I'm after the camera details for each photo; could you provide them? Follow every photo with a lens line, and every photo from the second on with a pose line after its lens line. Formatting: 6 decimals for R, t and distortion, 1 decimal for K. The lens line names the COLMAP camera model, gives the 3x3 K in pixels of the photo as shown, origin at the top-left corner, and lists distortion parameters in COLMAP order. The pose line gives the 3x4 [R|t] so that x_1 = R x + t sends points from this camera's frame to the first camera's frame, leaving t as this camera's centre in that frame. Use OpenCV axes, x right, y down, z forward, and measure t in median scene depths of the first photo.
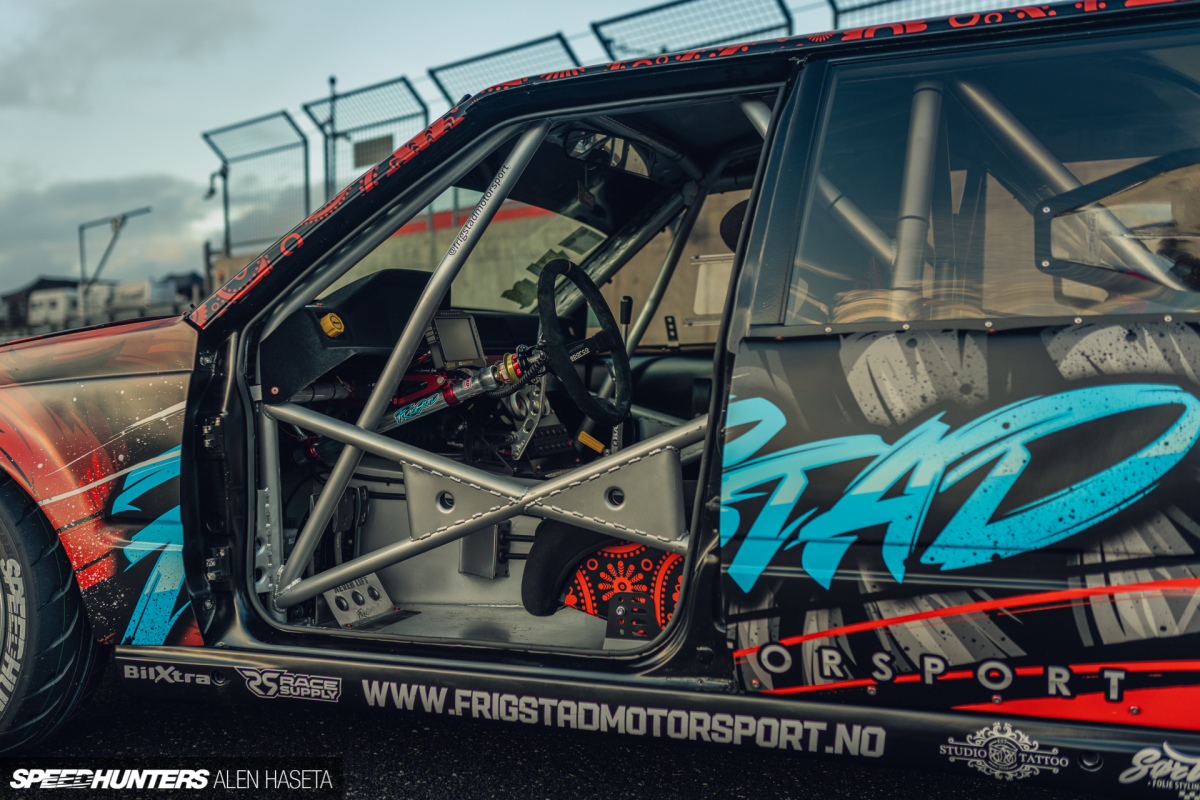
lens RADIAL K [[1242.9, 0, 565.3], [0, 1242.9, 402.6], [0, 0, 1]] dist [-0.002088, -0.008729]
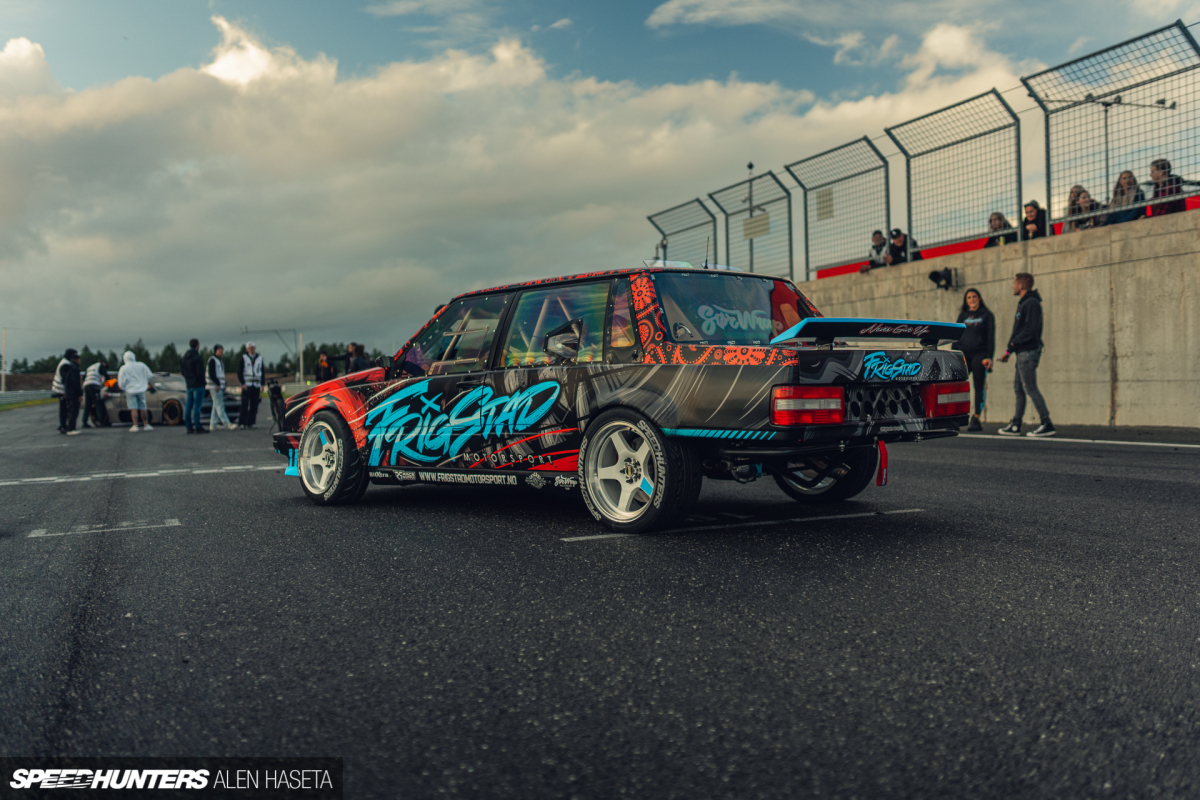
lens RADIAL K [[1154.6, 0, 633.3], [0, 1154.6, 383.5], [0, 0, 1]] dist [0.001389, -0.001017]
pose [[0.931322, -0.011480, -0.364017, 1.843715], [-0.001265, 0.999395, -0.034754, 0.107201], [0.364196, 0.032827, 0.930744, -2.086032]]
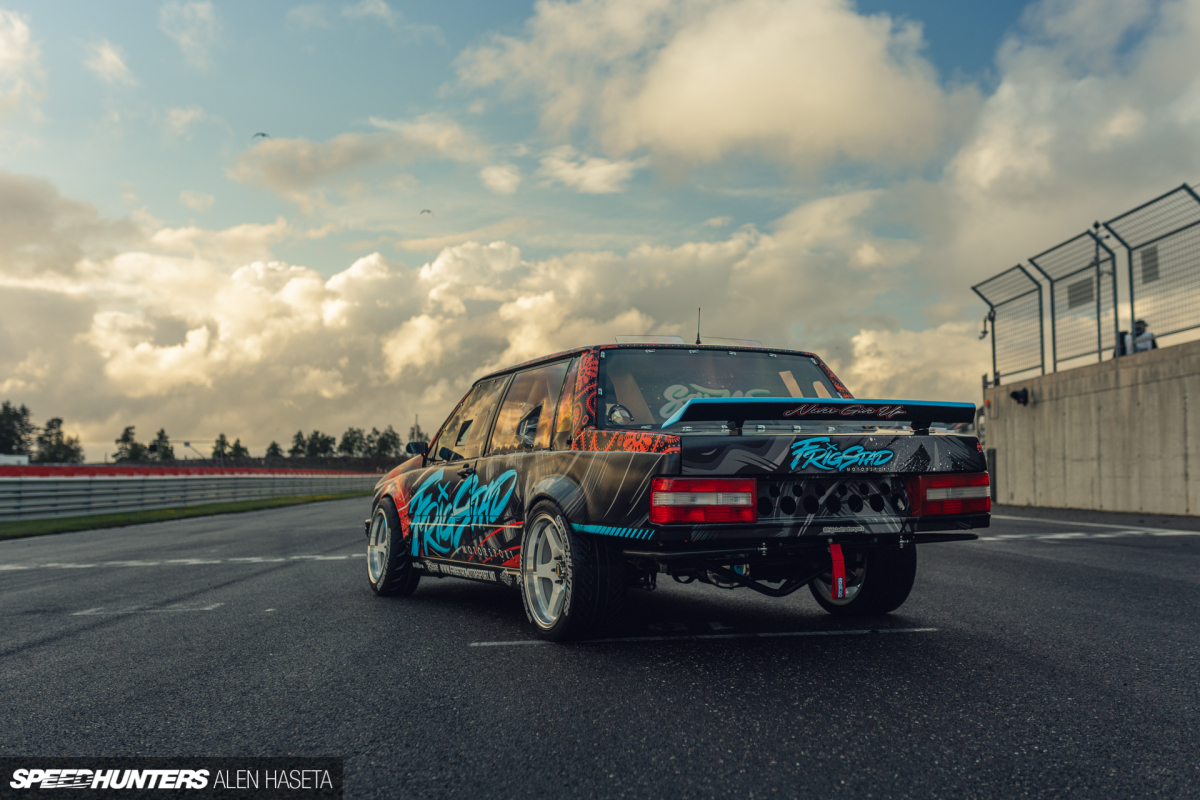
lens RADIAL K [[1218.3, 0, 666.9], [0, 1218.3, 399.9], [0, 0, 1]] dist [-0.008079, -0.015592]
pose [[0.777535, -0.041124, -0.627493, 2.760408], [-0.018612, 0.995917, -0.088331, 0.079664], [0.628564, 0.080359, 0.773595, -1.337411]]
